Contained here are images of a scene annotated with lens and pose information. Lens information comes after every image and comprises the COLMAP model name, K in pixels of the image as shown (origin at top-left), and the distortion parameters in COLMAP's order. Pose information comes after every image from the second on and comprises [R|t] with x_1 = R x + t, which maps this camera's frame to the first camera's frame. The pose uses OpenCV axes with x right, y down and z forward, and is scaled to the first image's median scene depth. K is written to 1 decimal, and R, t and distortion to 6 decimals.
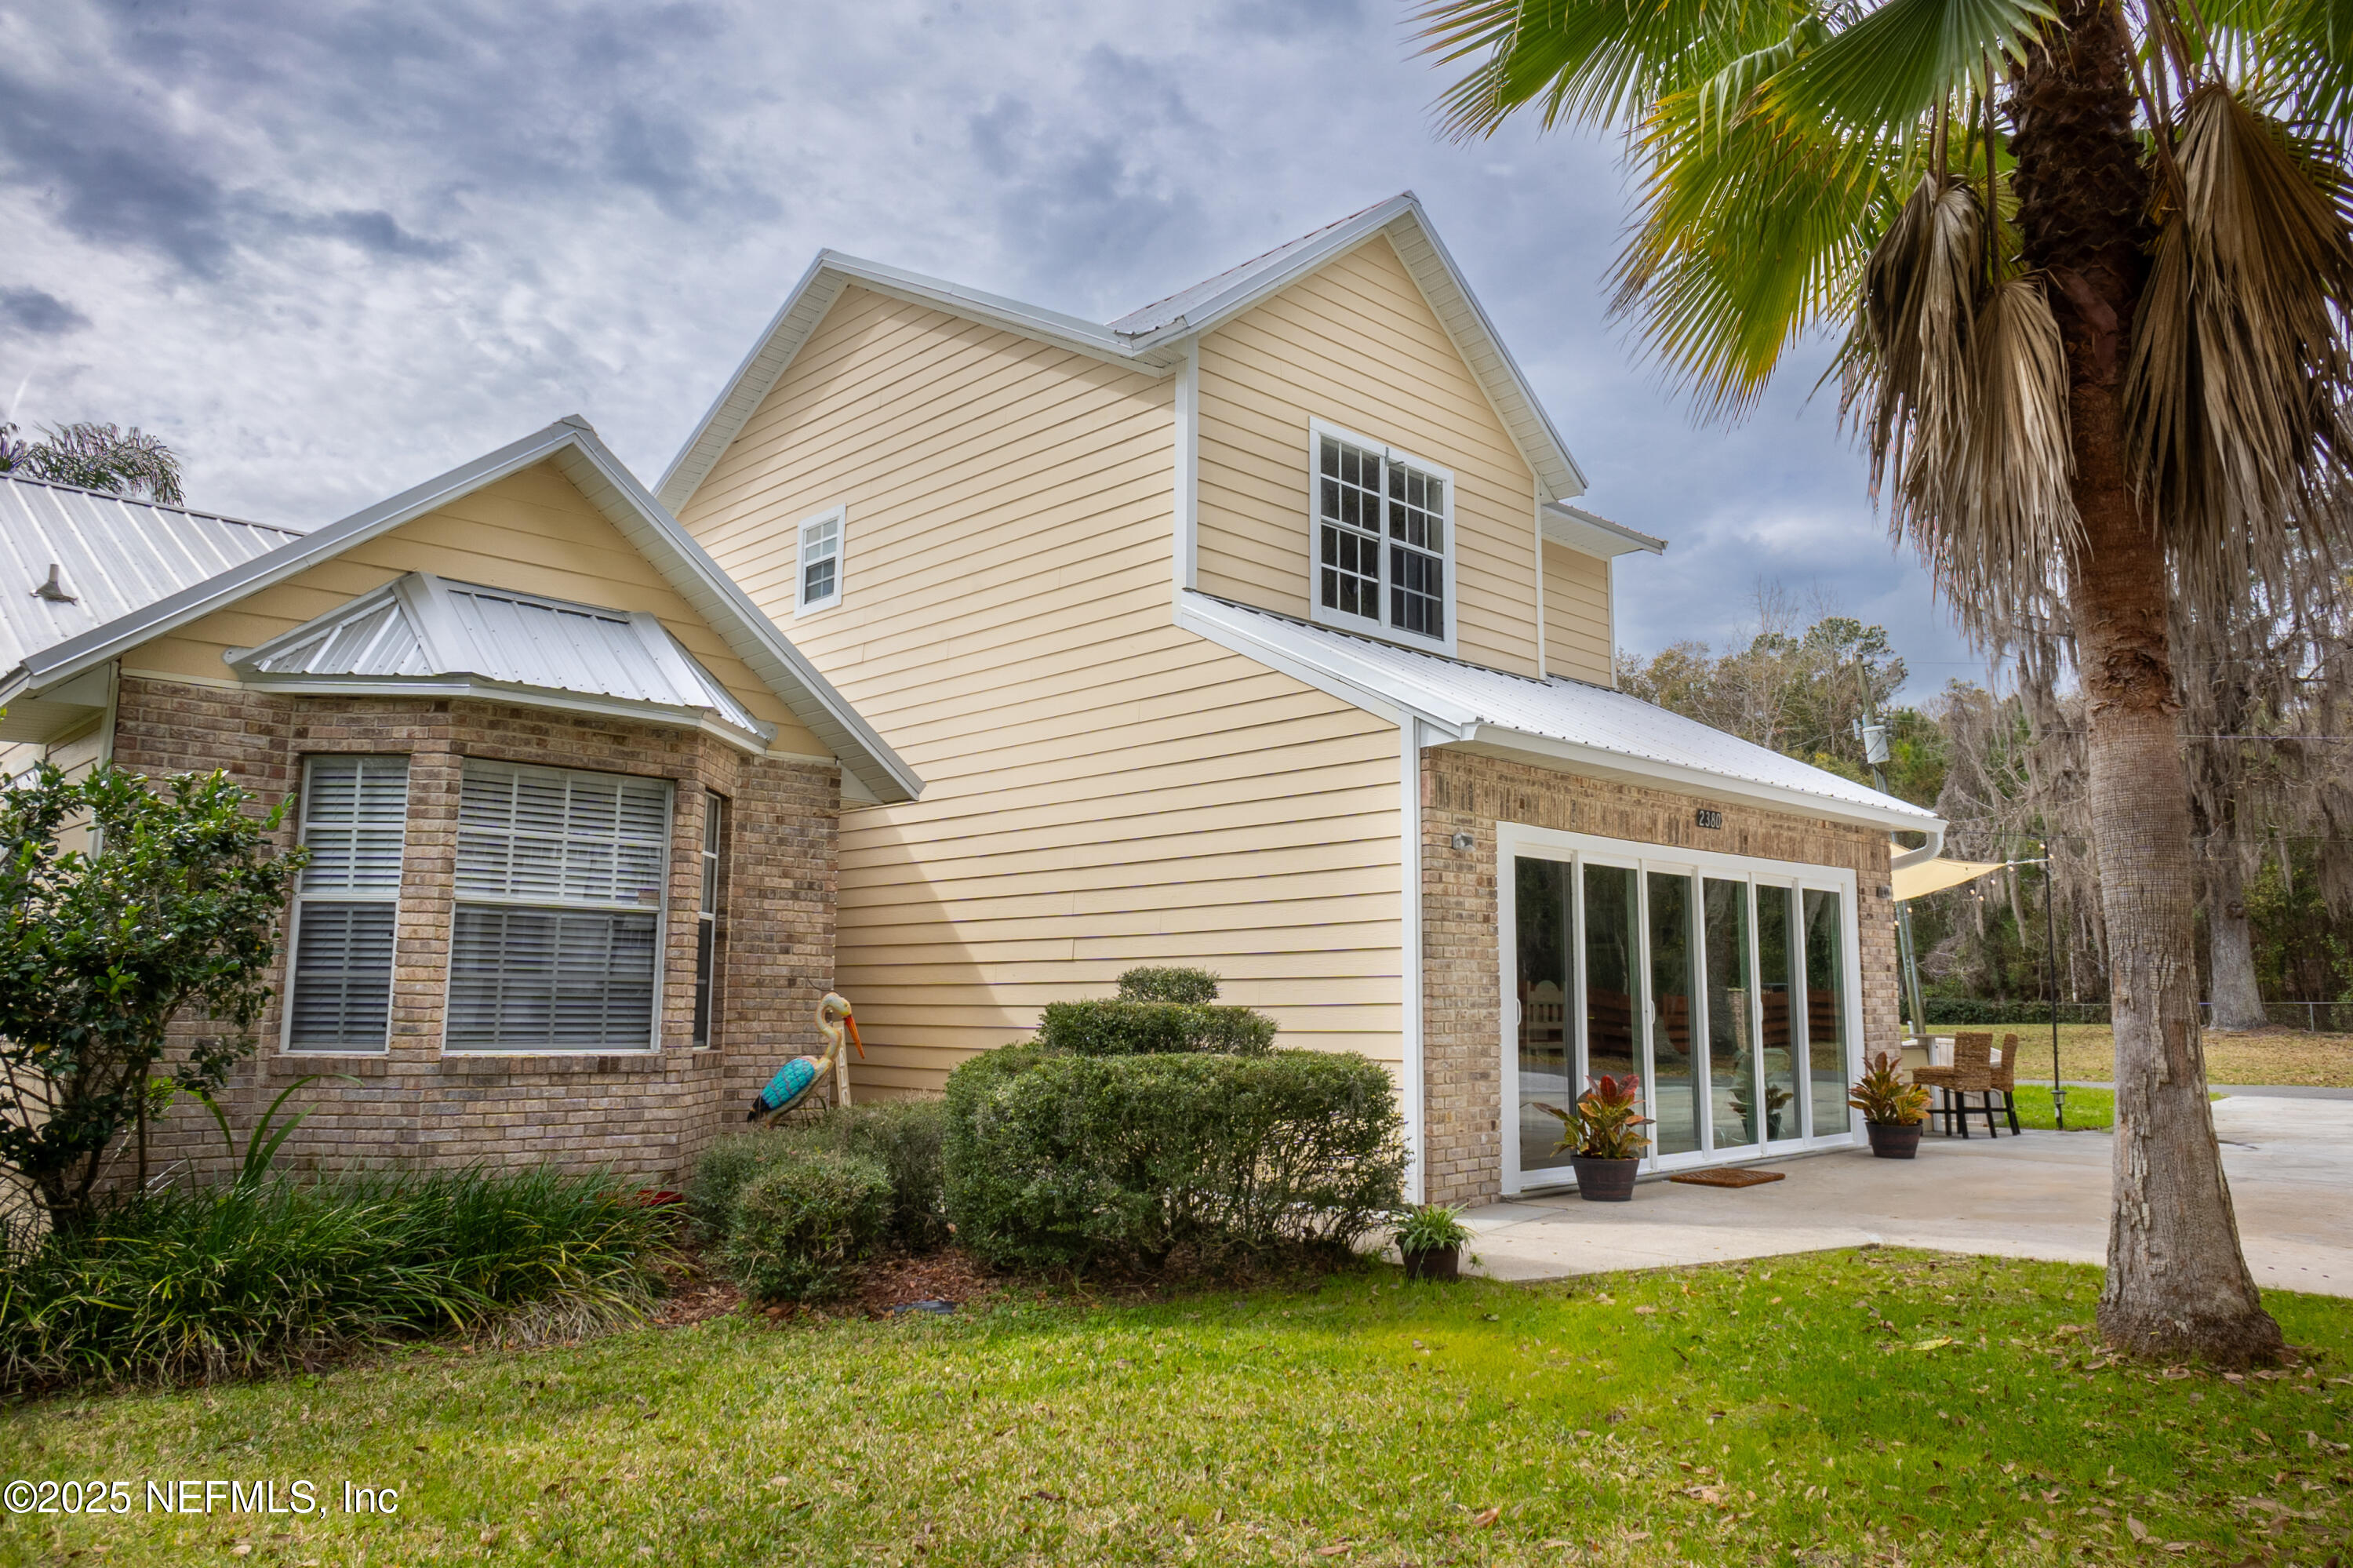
lens RADIAL K [[1625.8, 0, 1184.8], [0, 1625.8, 766.9], [0, 0, 1]] dist [-0.056270, 0.074952]
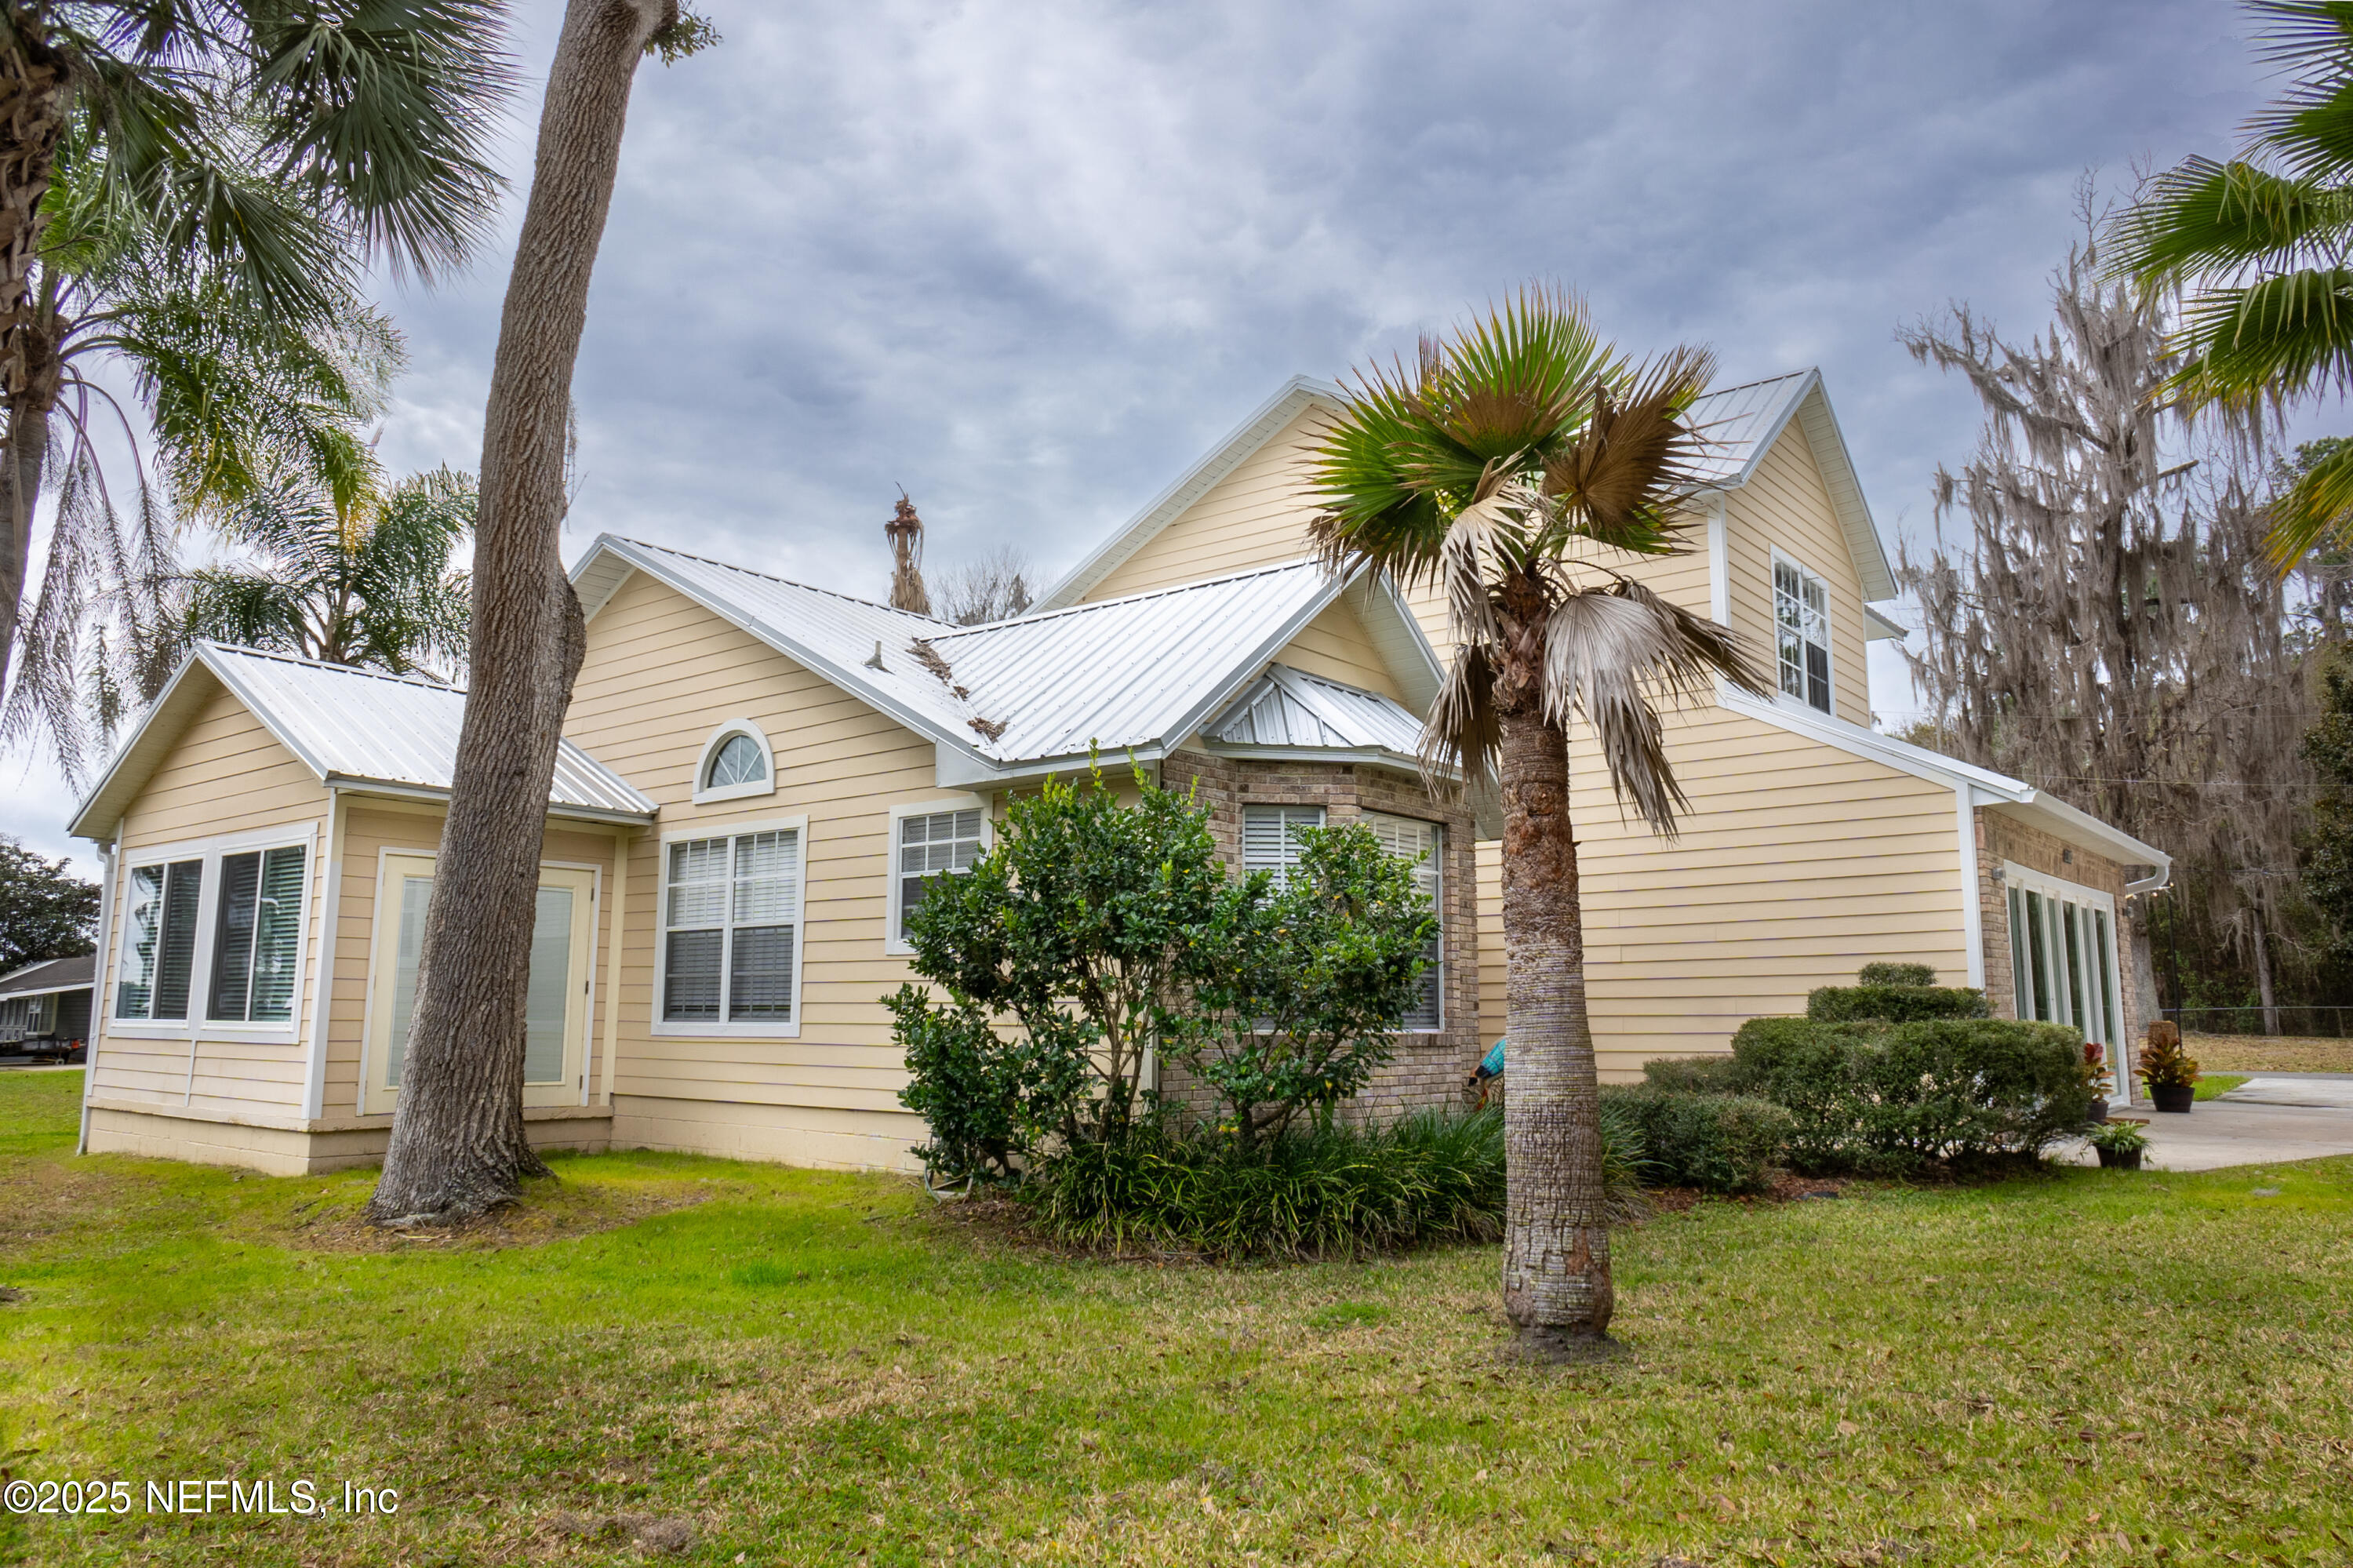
lens RADIAL K [[1625.8, 0, 1170.4], [0, 1625.8, 777.6], [0, 0, 1]] dist [-0.056270, 0.074952]
pose [[0.992562, 0.012732, 0.121074, -0.629720], [-0.012095, 0.999909, -0.005999, -0.017418], [-0.121139, 0.004490, 0.992625, -0.252566]]
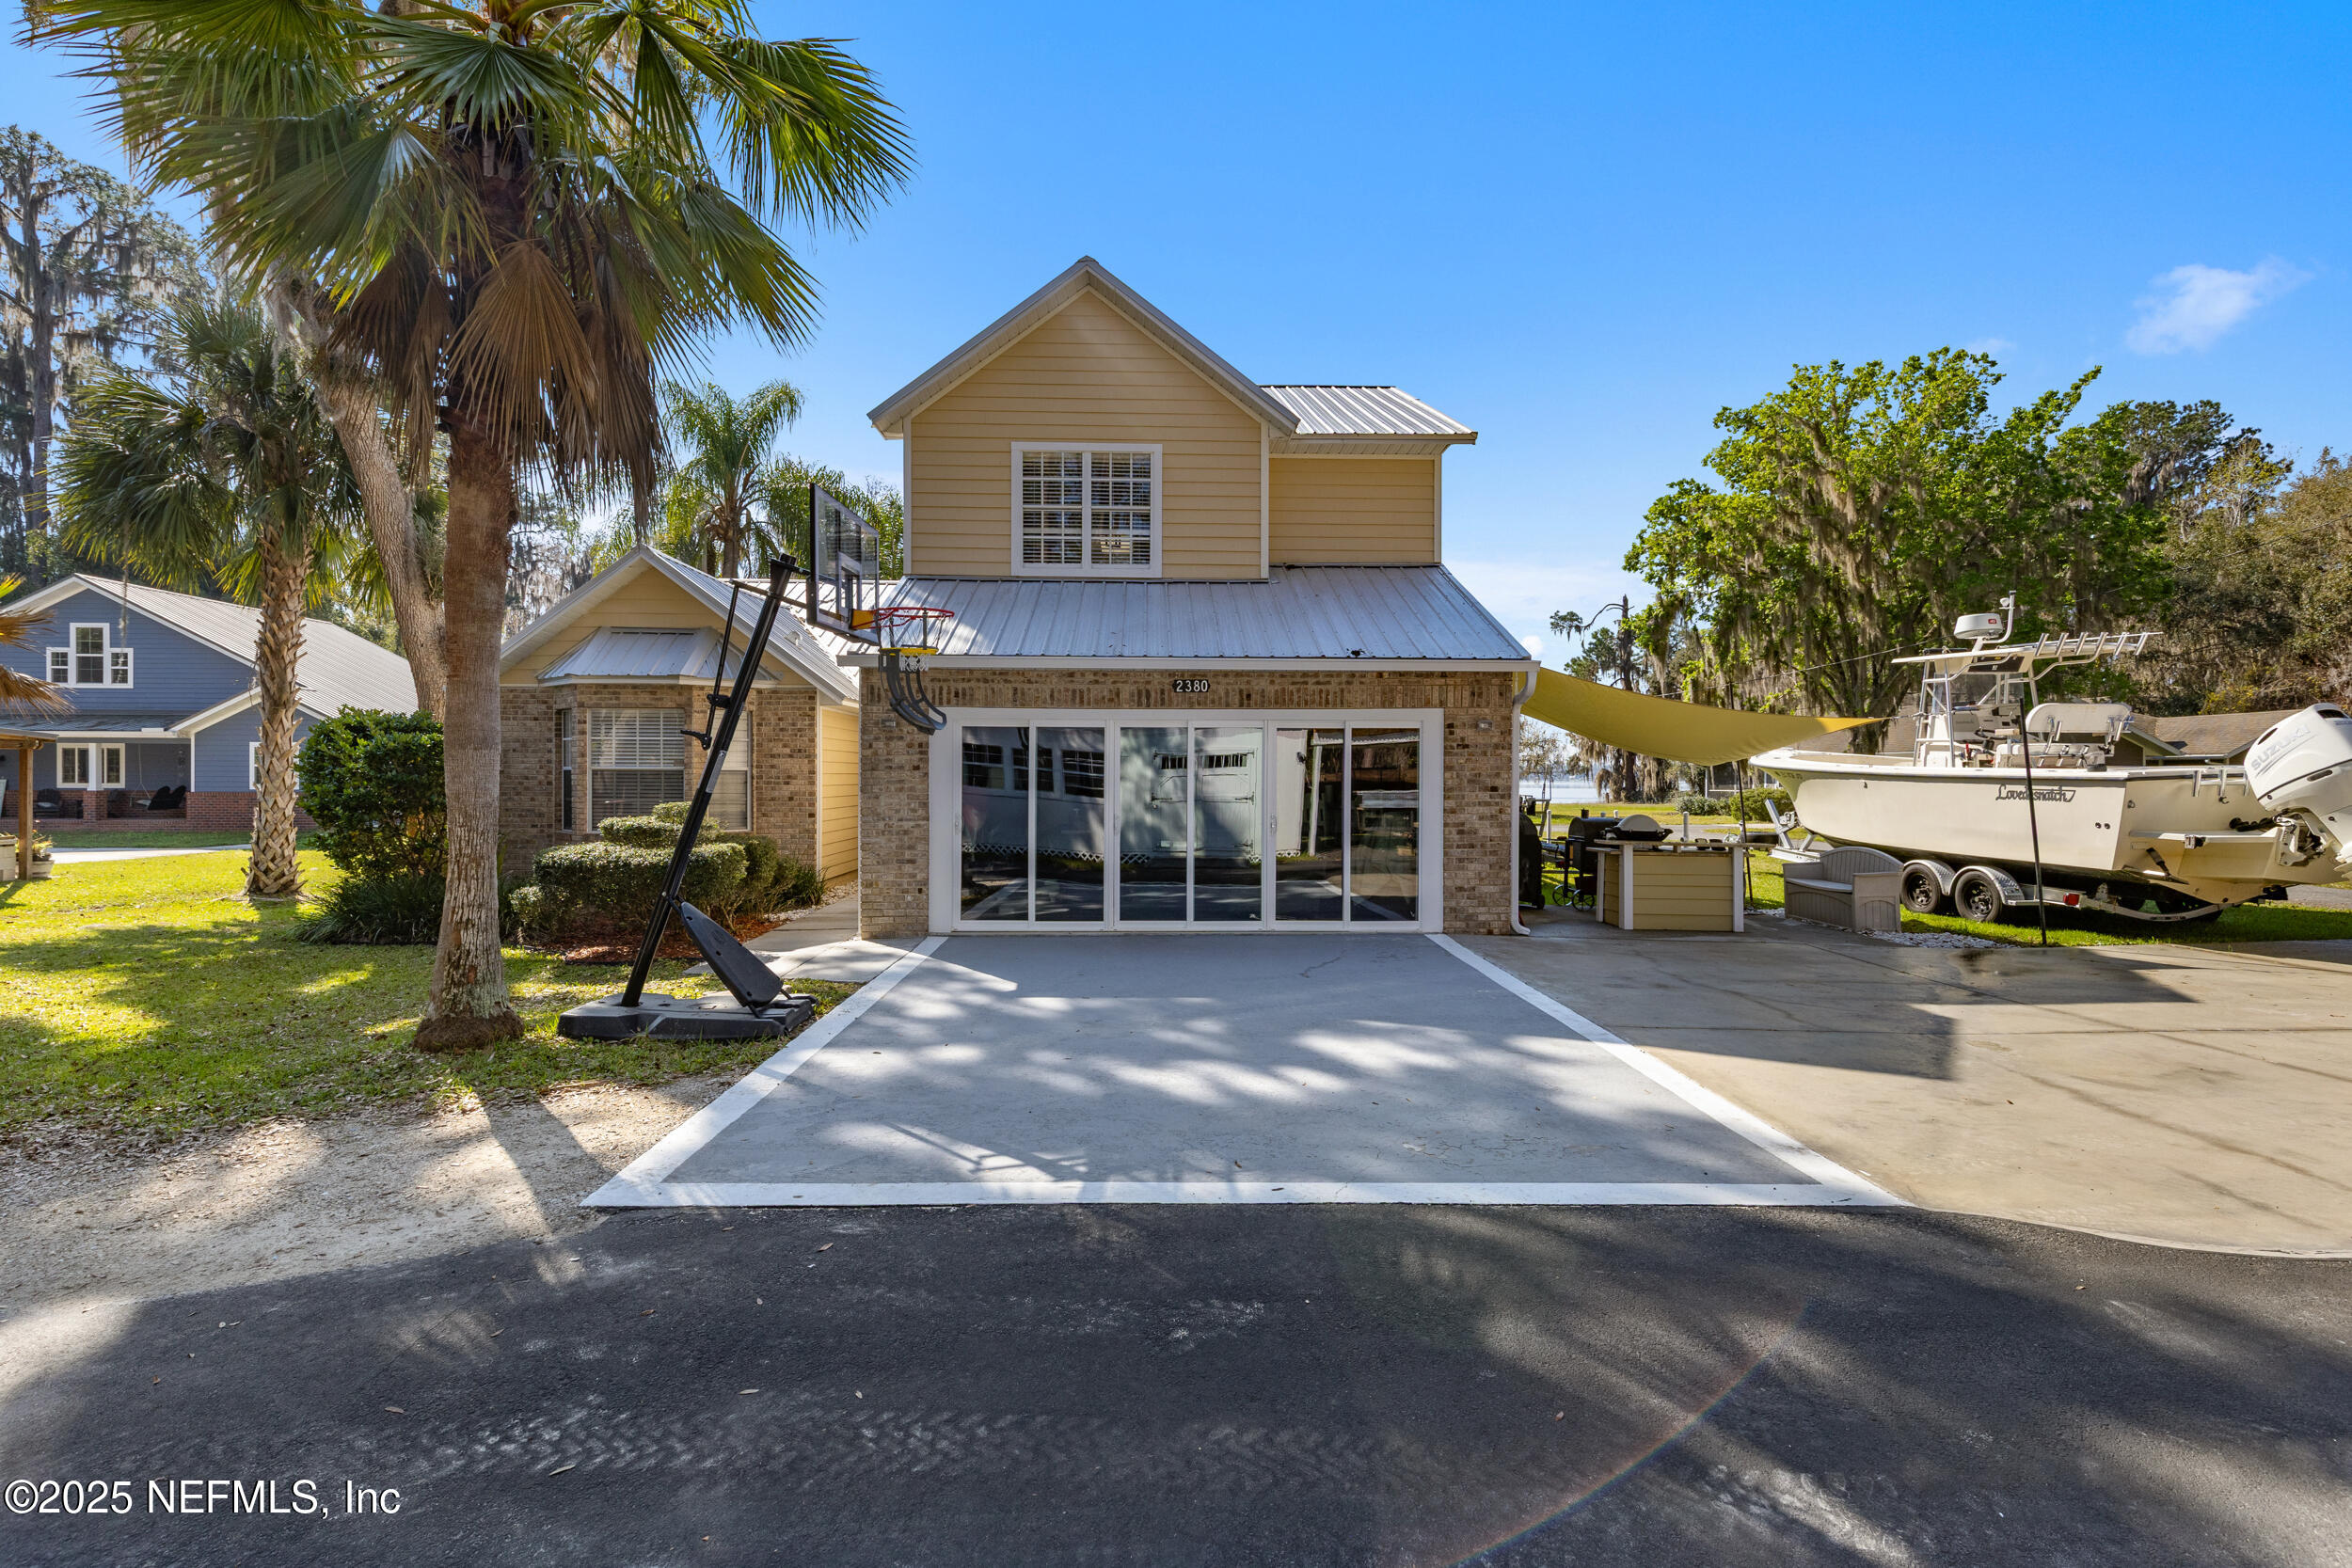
lens RADIAL K [[1045.0, 0, 1173.3], [0, 1045.0, 782.6], [0, 0, 1]] dist [0.003331, 0.000361]
pose [[0.740816, 0.000203, -0.671708, 1.003960], [0.101223, 0.988546, 0.111936, 0.014108], [0.664037, -0.150917, 0.732311, 0.357932]]
